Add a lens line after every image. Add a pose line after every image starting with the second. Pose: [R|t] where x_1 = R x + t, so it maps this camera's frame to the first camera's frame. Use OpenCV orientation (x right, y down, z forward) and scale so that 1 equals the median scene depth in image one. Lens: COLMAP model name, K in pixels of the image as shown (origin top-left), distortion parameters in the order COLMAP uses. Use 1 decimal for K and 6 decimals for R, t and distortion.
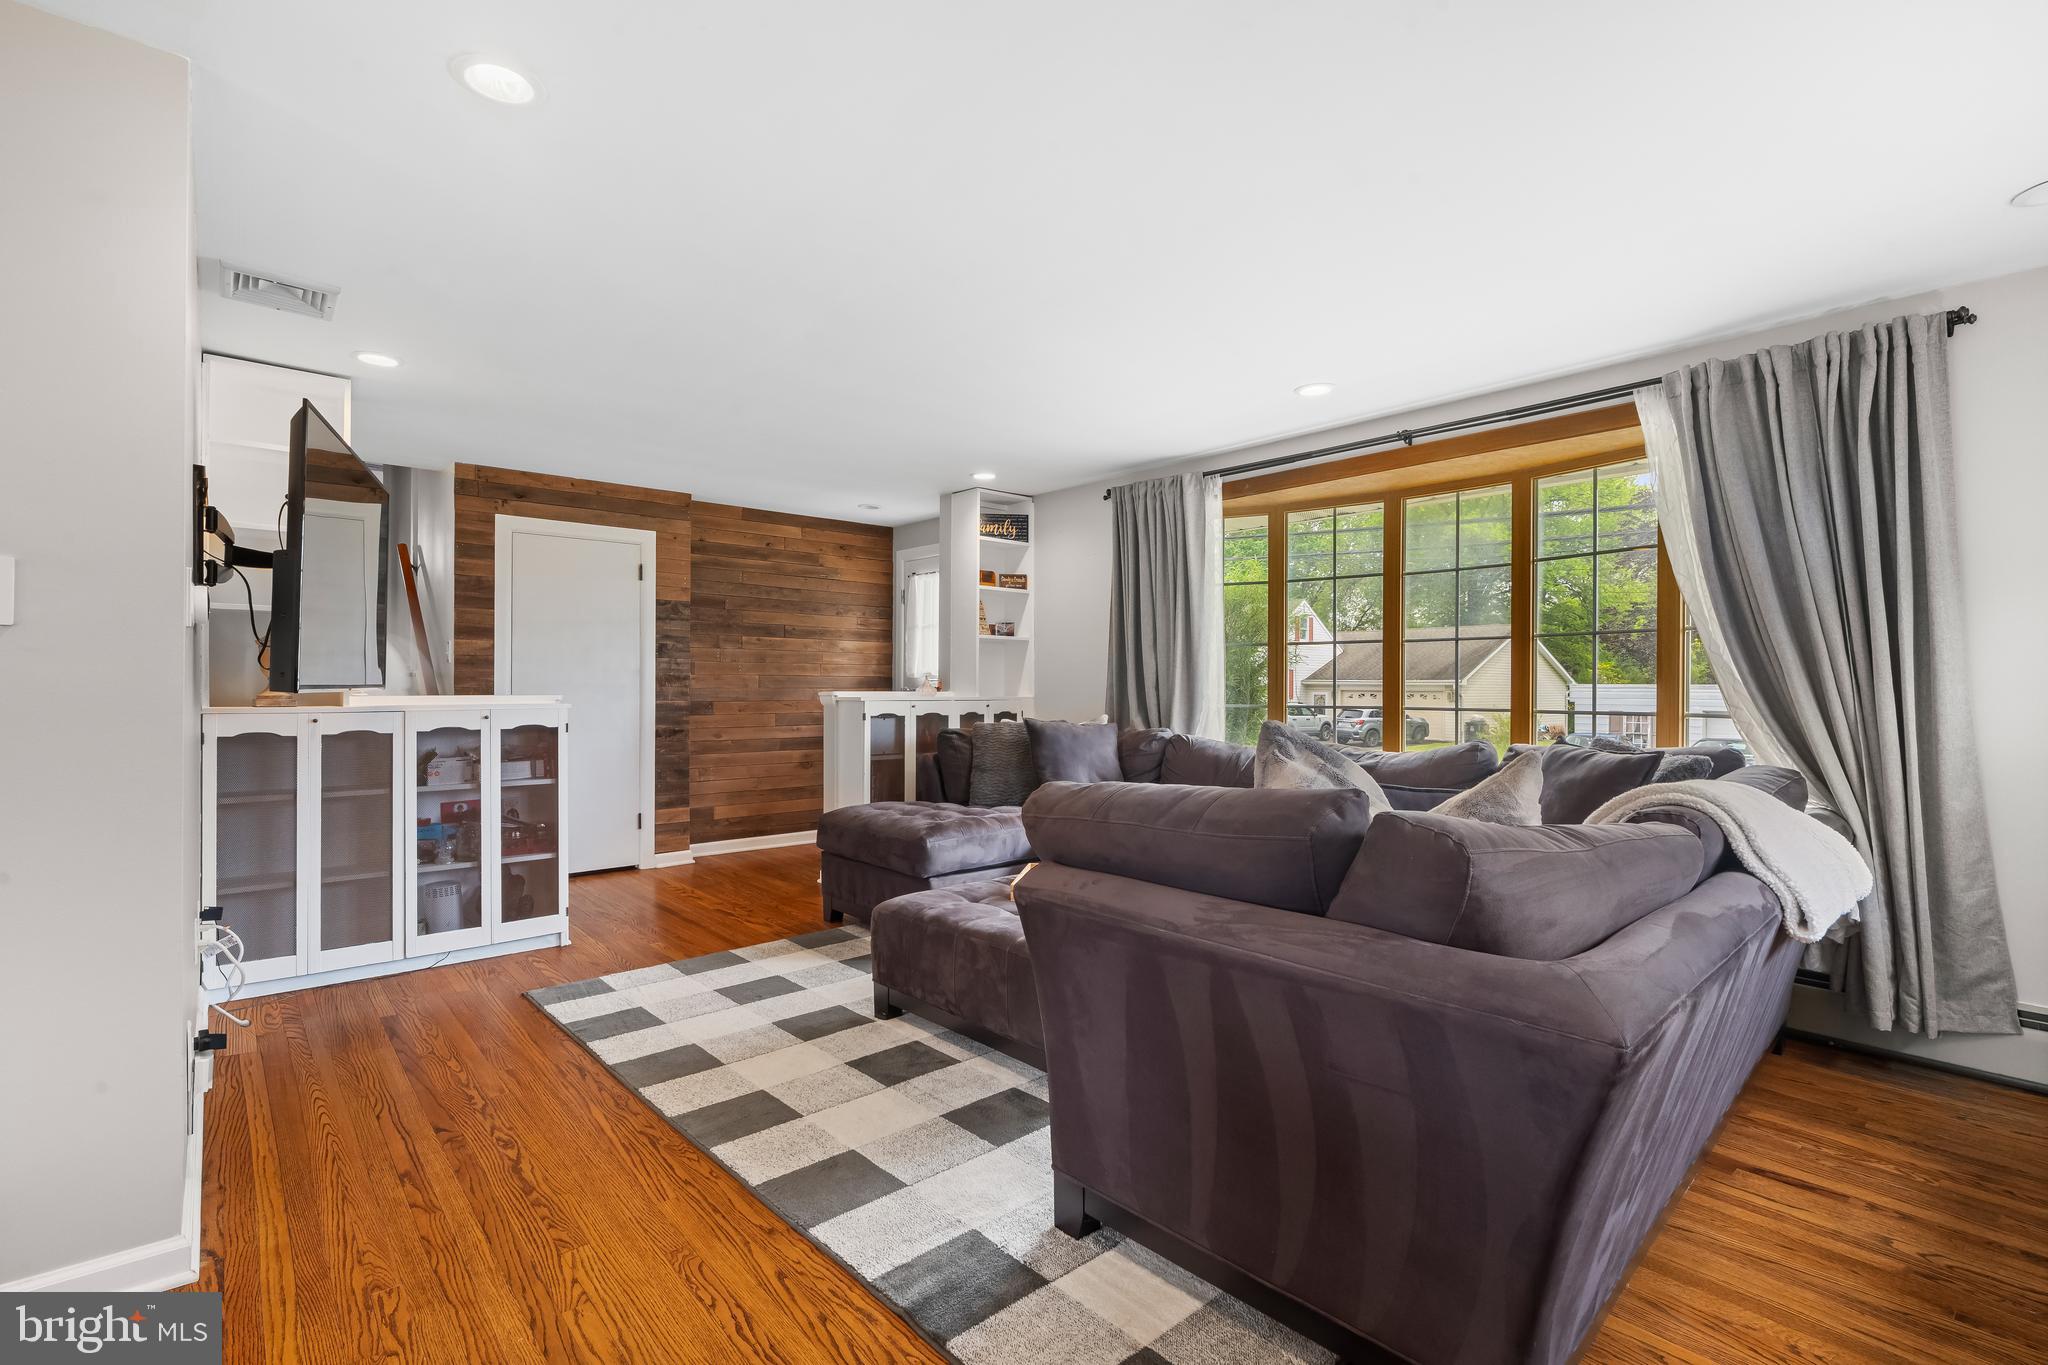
lens RADIAL K [[928.6, 0, 1017.0], [0, 928.6, 681.5], [0, 0, 1]] dist [-0.003647, -0.000209]
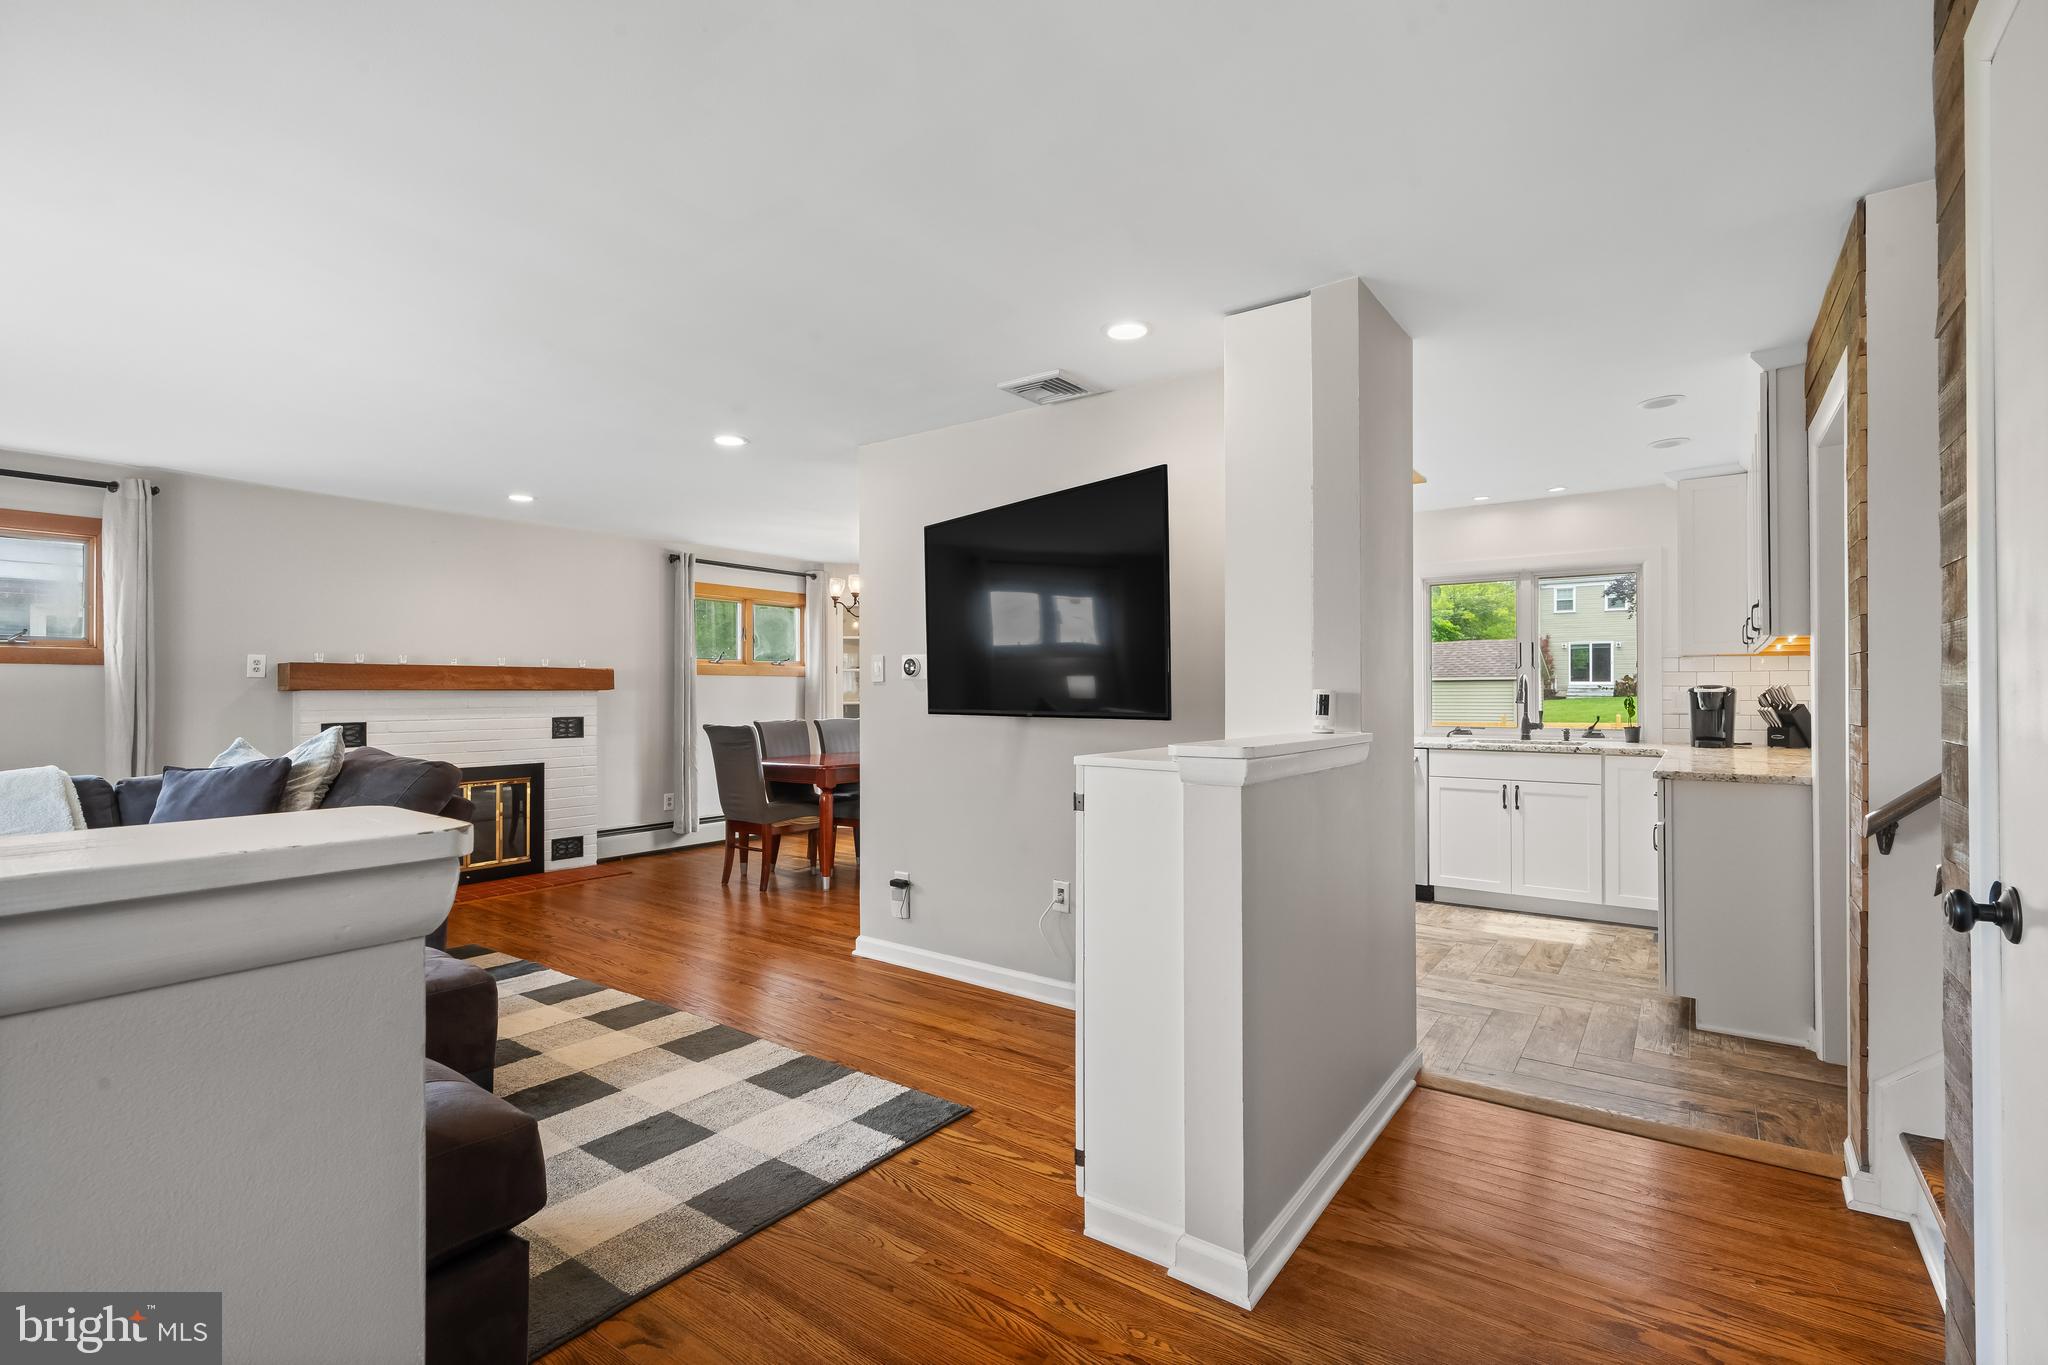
lens RADIAL K [[932.0, 0, 1016.4], [0, 932.0, 687.9], [0, 0, 1]] dist [-0.001916, 0.000689]
pose [[-0.977387, 0.001099, -0.211456, -0.638543], [0.002187, 0.999986, -0.004910, -0.027201], [0.211447, -0.005261, -0.977375, 2.804412]]
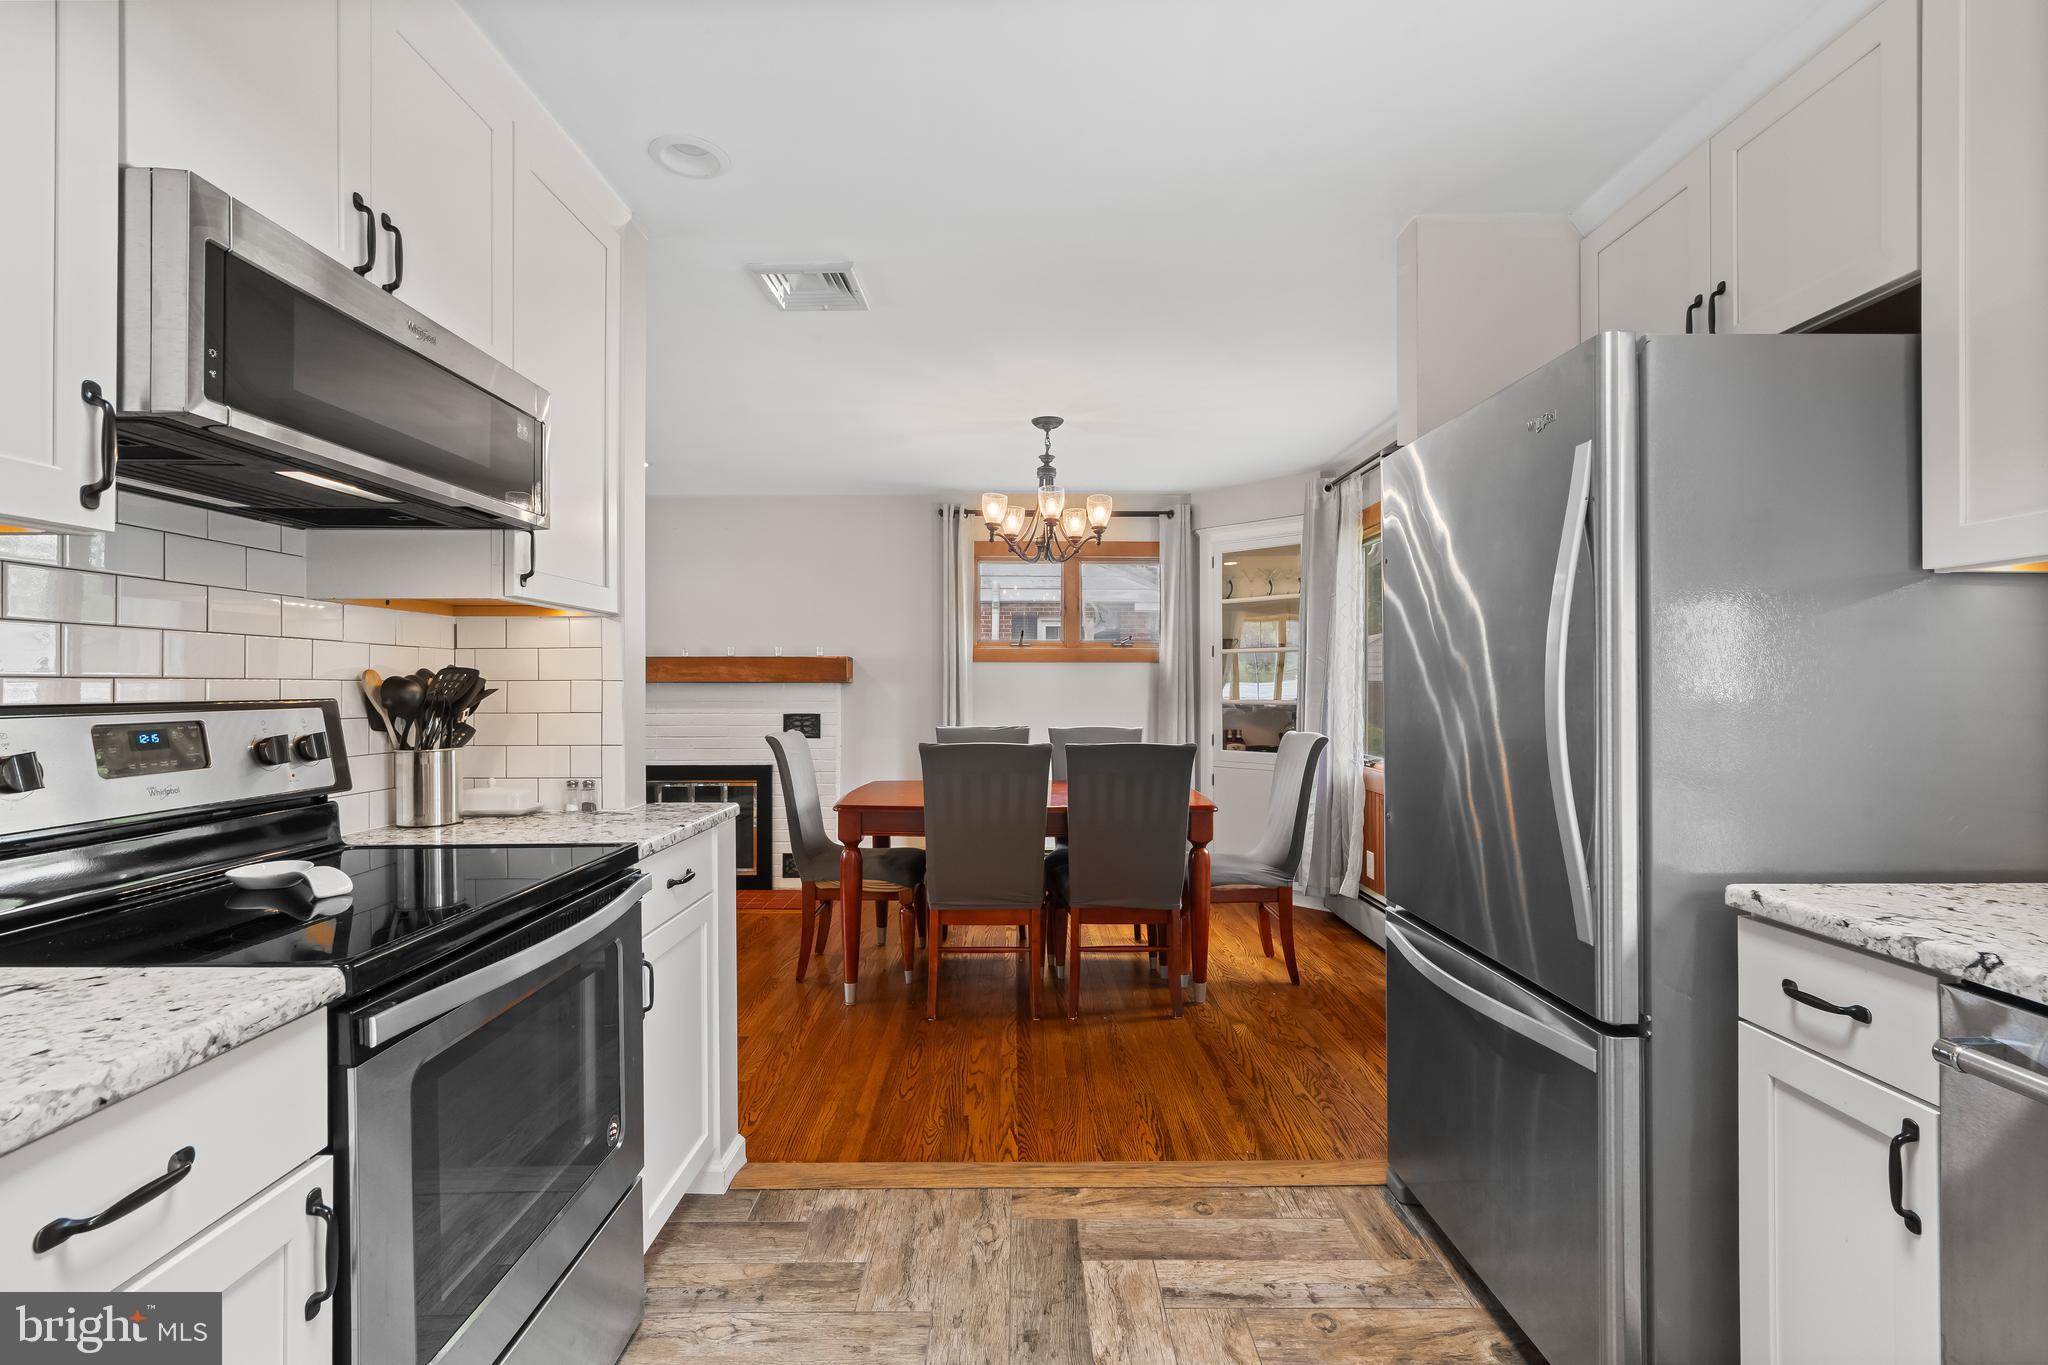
lens RADIAL K [[918.2, 0, 1013.2], [0, 918.2, 681.6], [0, 0, 1]] dist [-0.008387, 0.004069]
pose [[-0.752813, 0.002867, 0.658228, -1.933850], [0.001259, 0.999995, -0.002916, -0.032719], [-0.658233, -0.001367, -0.752813, 1.166388]]
